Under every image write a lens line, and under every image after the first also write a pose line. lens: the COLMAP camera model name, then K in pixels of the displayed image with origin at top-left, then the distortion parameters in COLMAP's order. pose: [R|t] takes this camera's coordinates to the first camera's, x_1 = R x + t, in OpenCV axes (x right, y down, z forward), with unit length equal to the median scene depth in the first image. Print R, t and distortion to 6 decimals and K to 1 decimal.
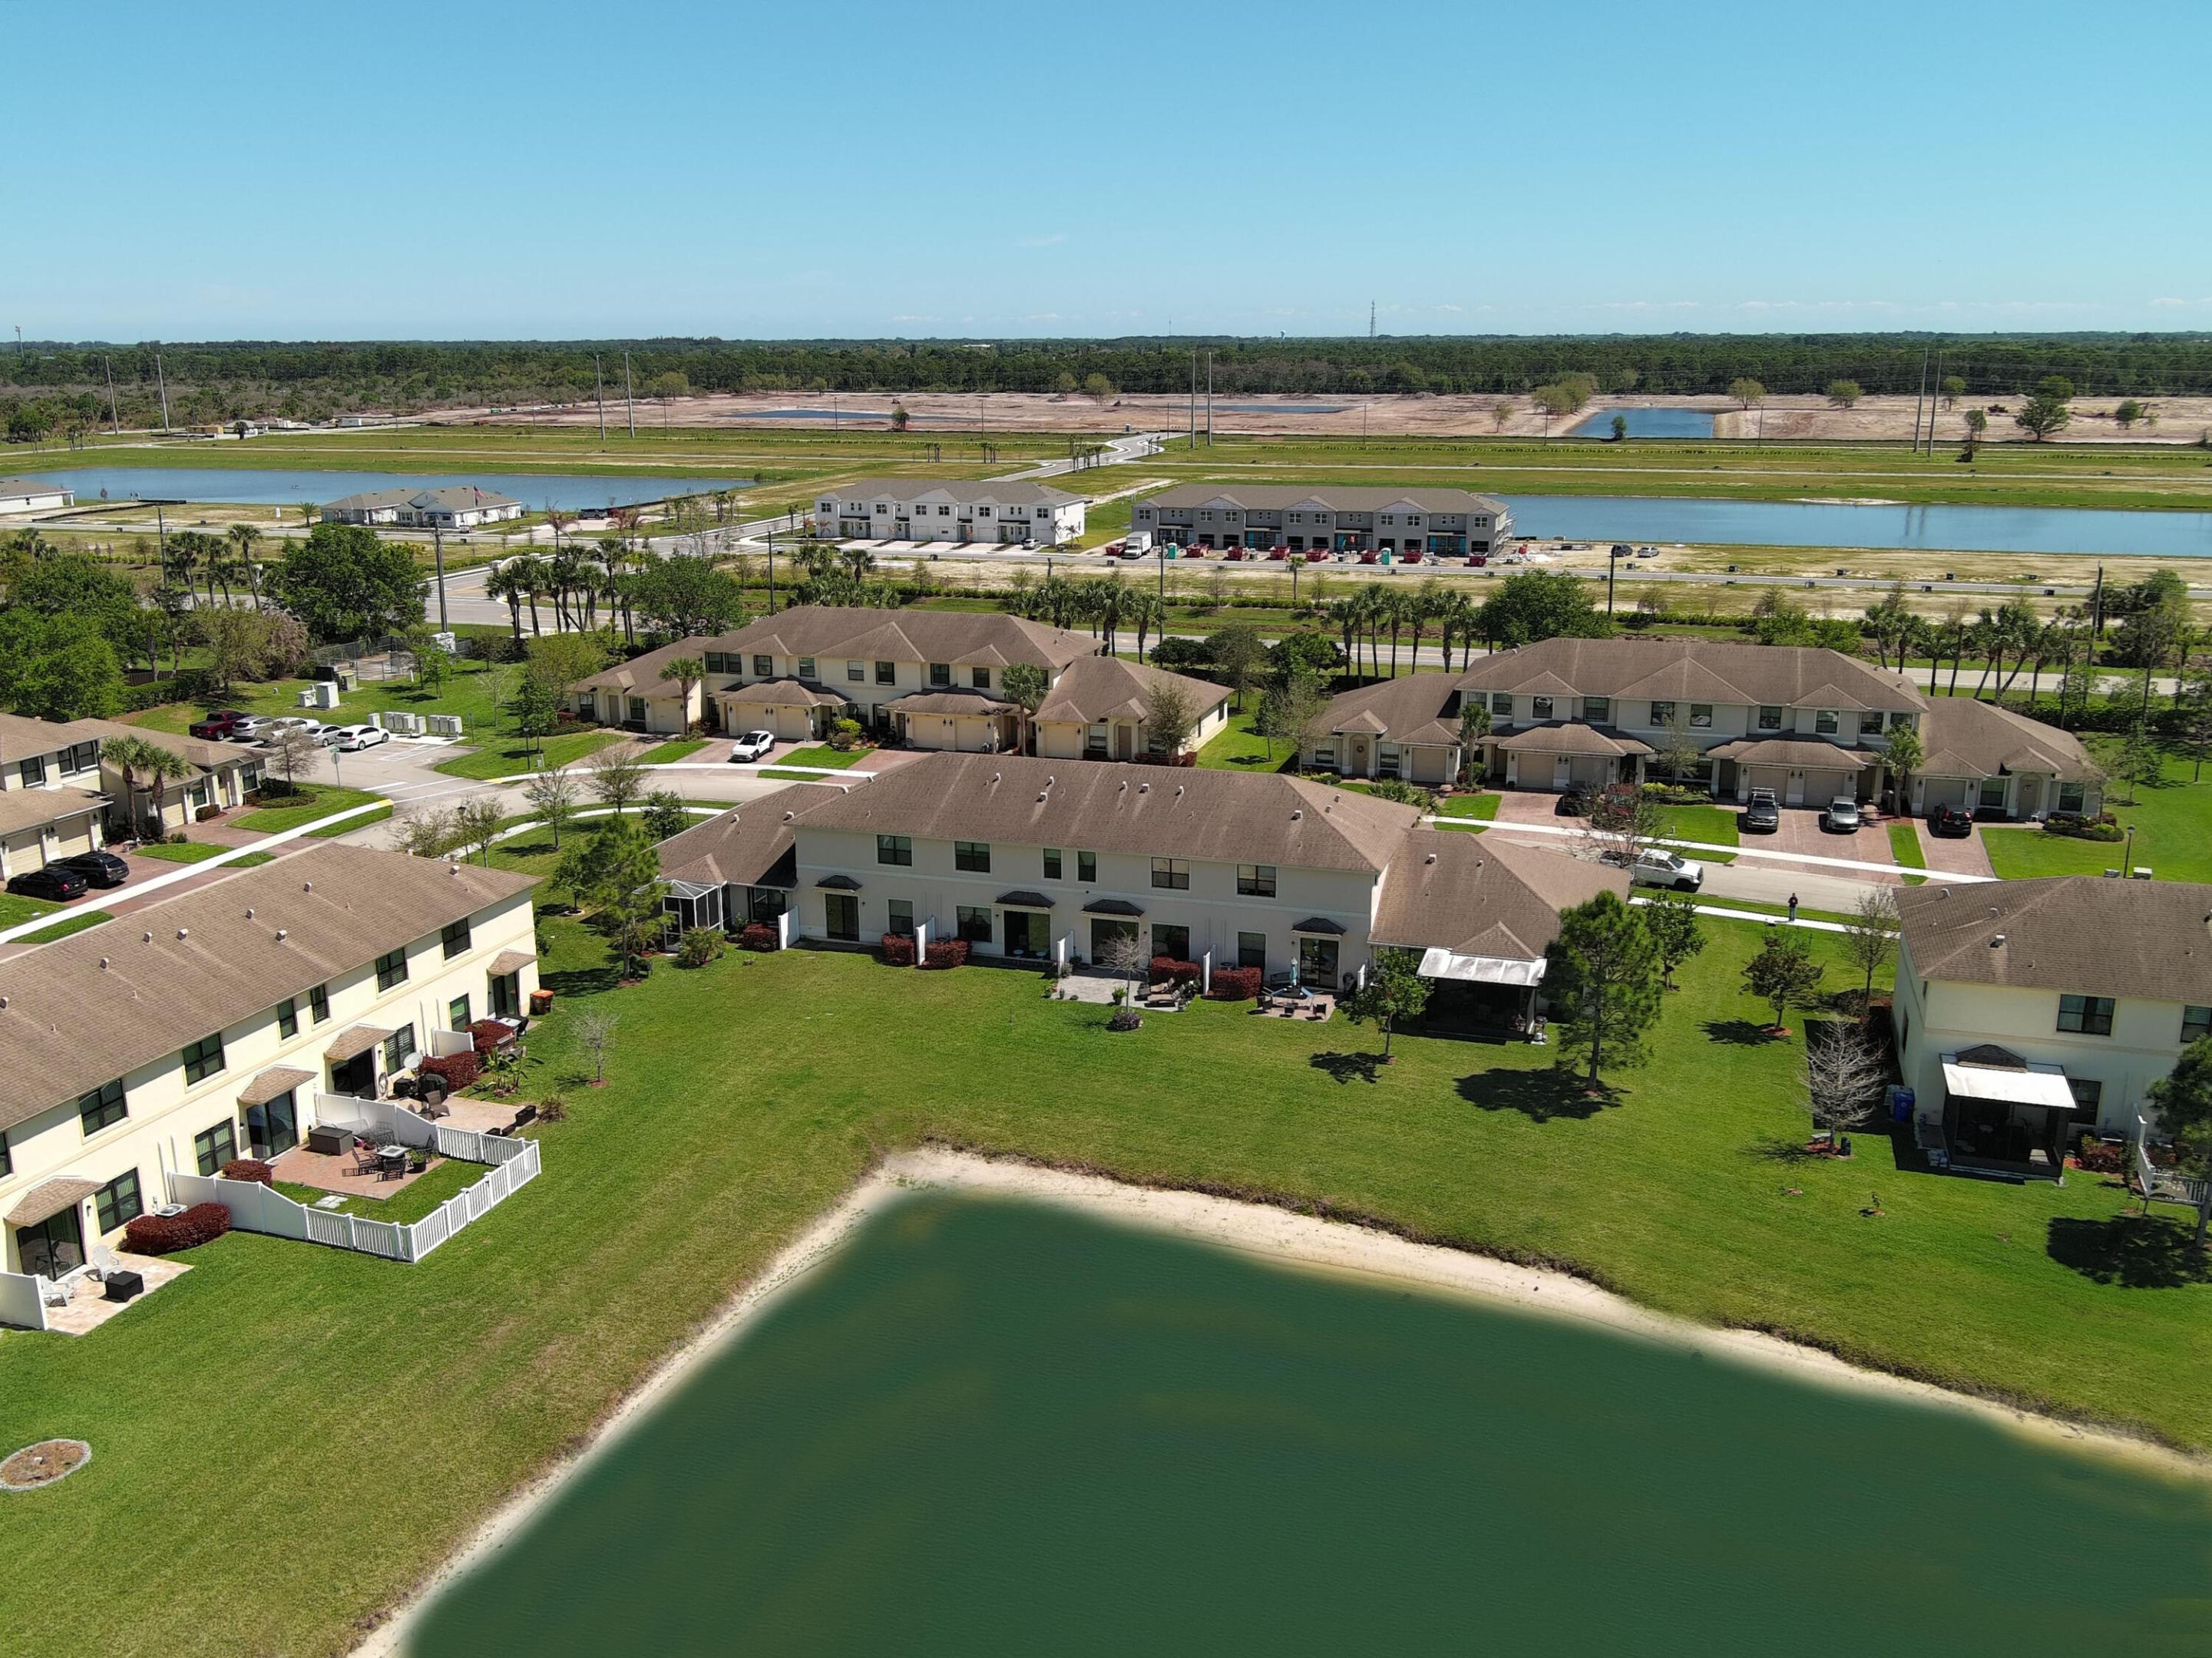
lens RADIAL K [[1895.5, 0, 1106.0], [0, 1895.5, 829.0], [0, 0, 1]] dist [-0.003055, -0.007624]
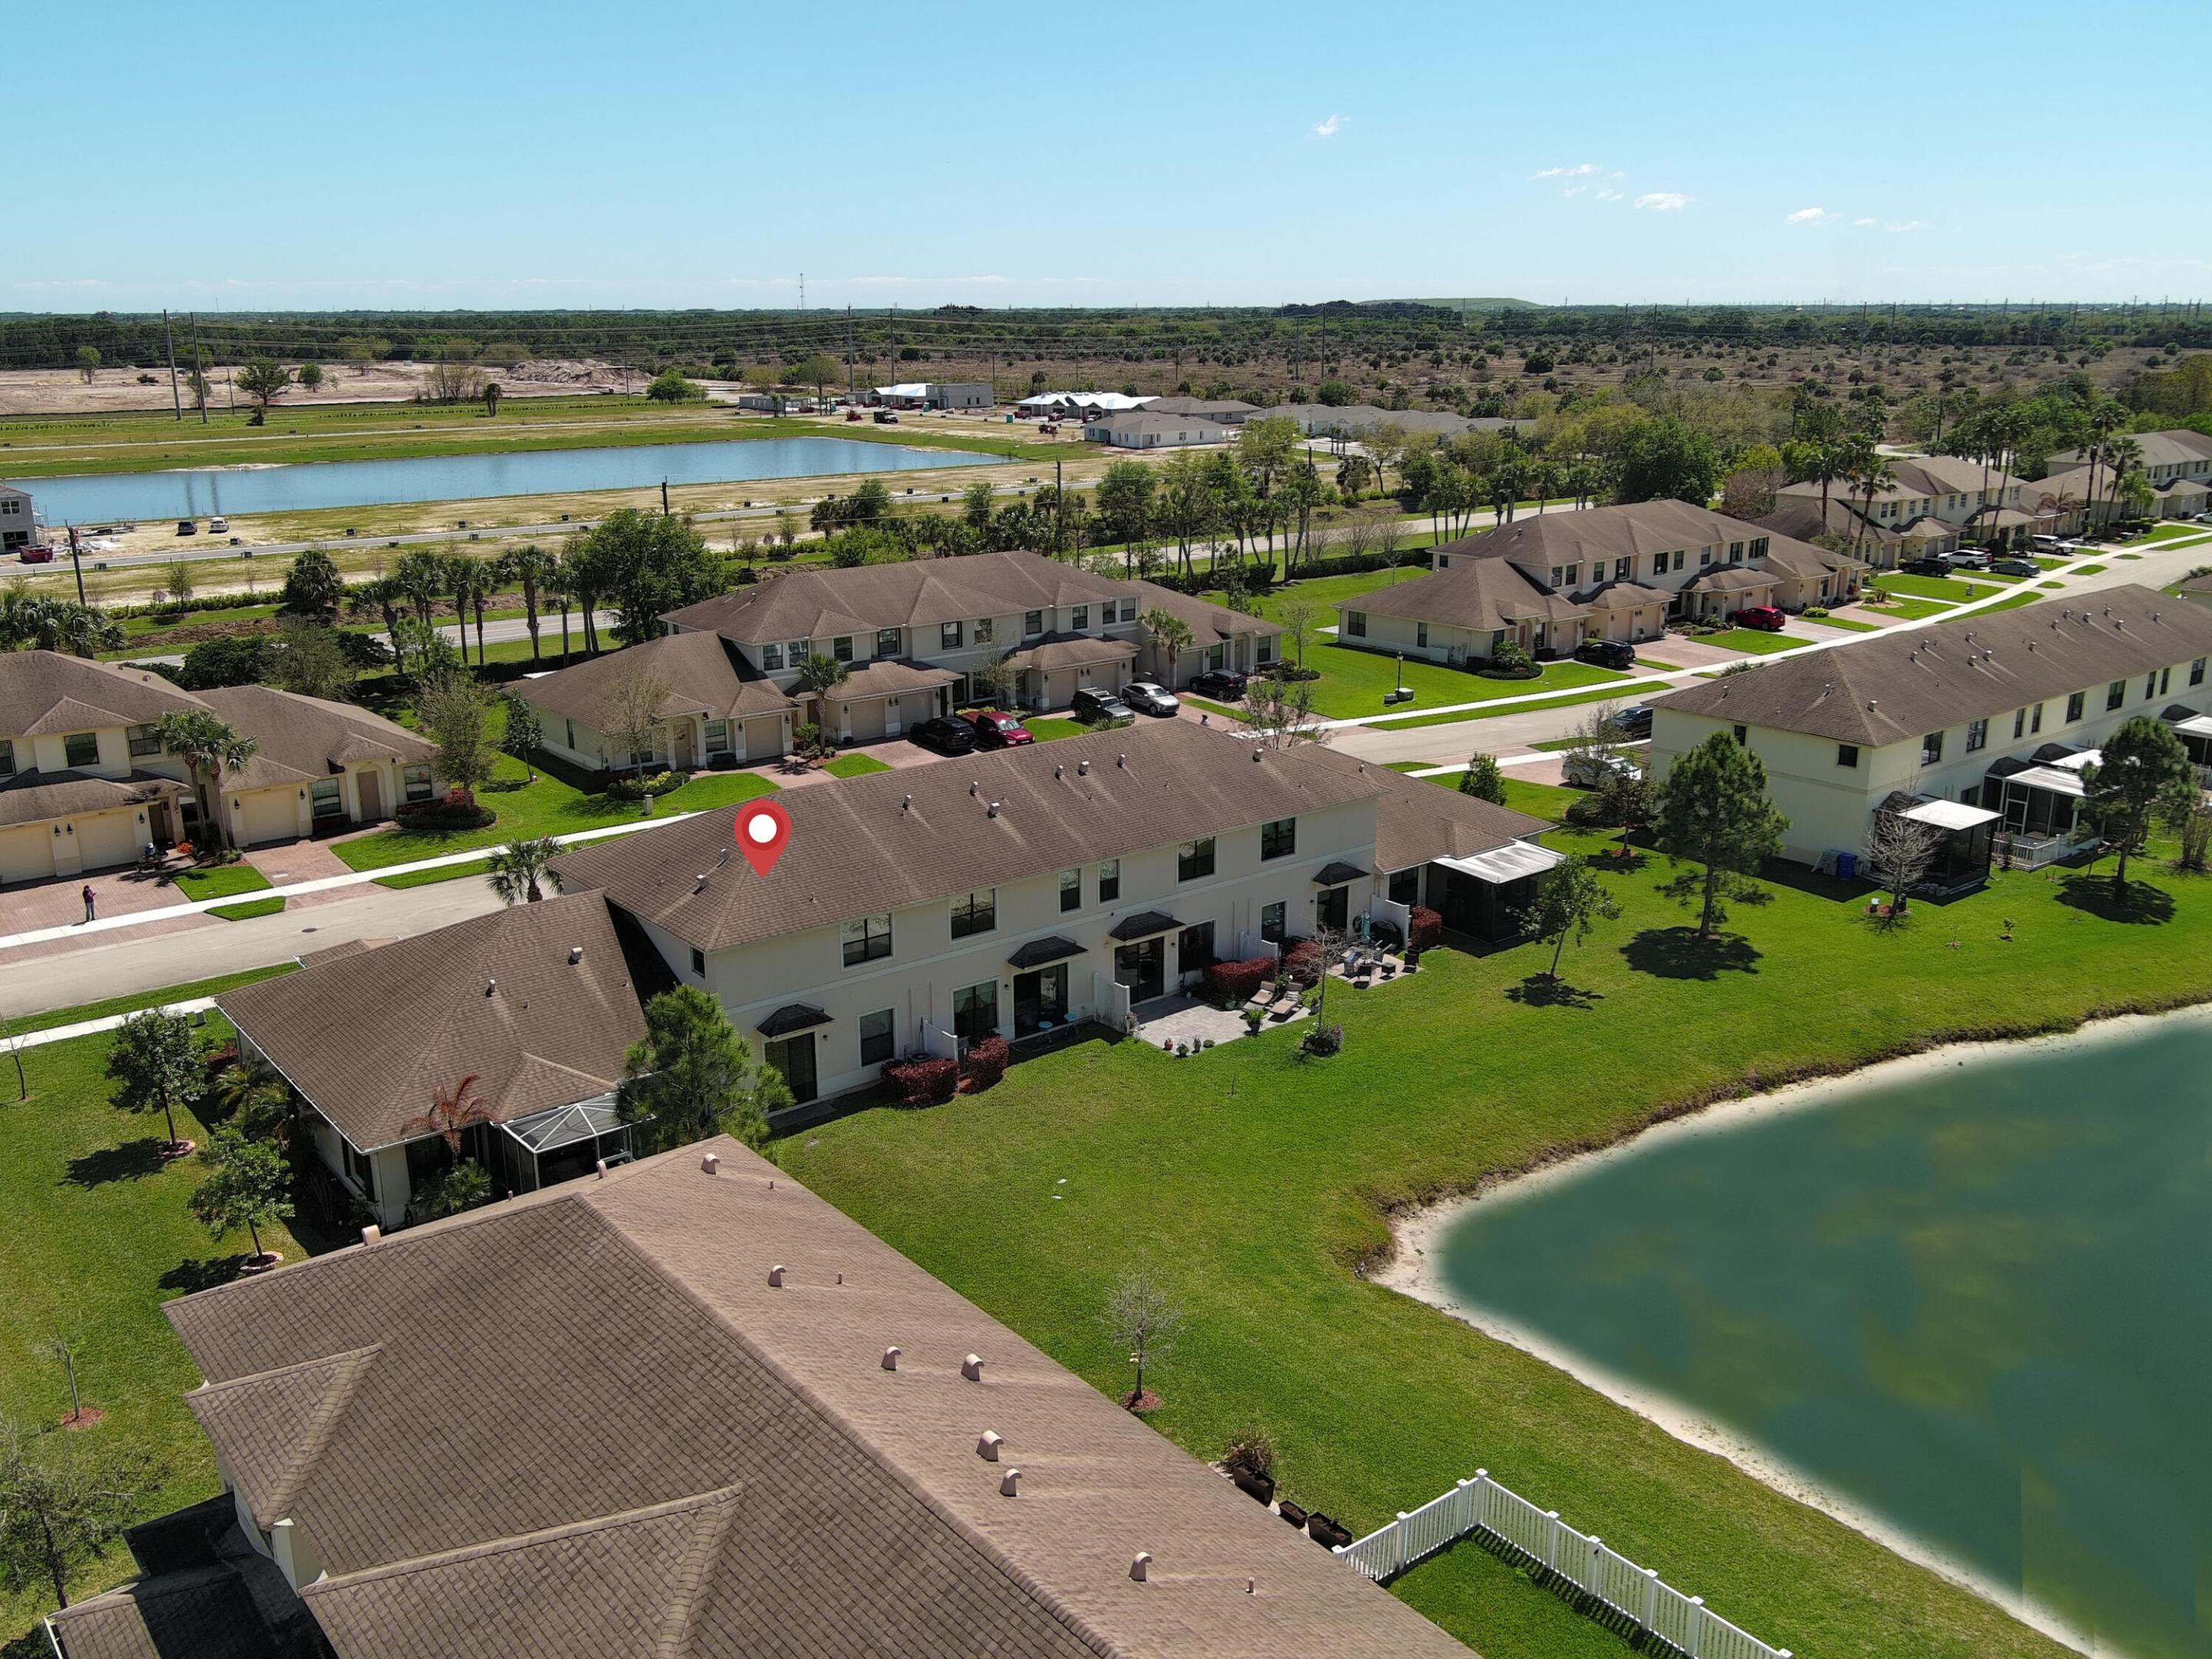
lens RADIAL K [[1895.8, 0, 1106.0], [0, 1895.8, 829.5], [0, 0, 1]] dist [-0.003055, -0.007624]
pose [[0.536958, -0.220300, 0.814337, -0.577736], [0.214592, 0.969217, 0.120701, -0.084142], [-0.815860, 0.109938, 0.567703, 0.554814]]
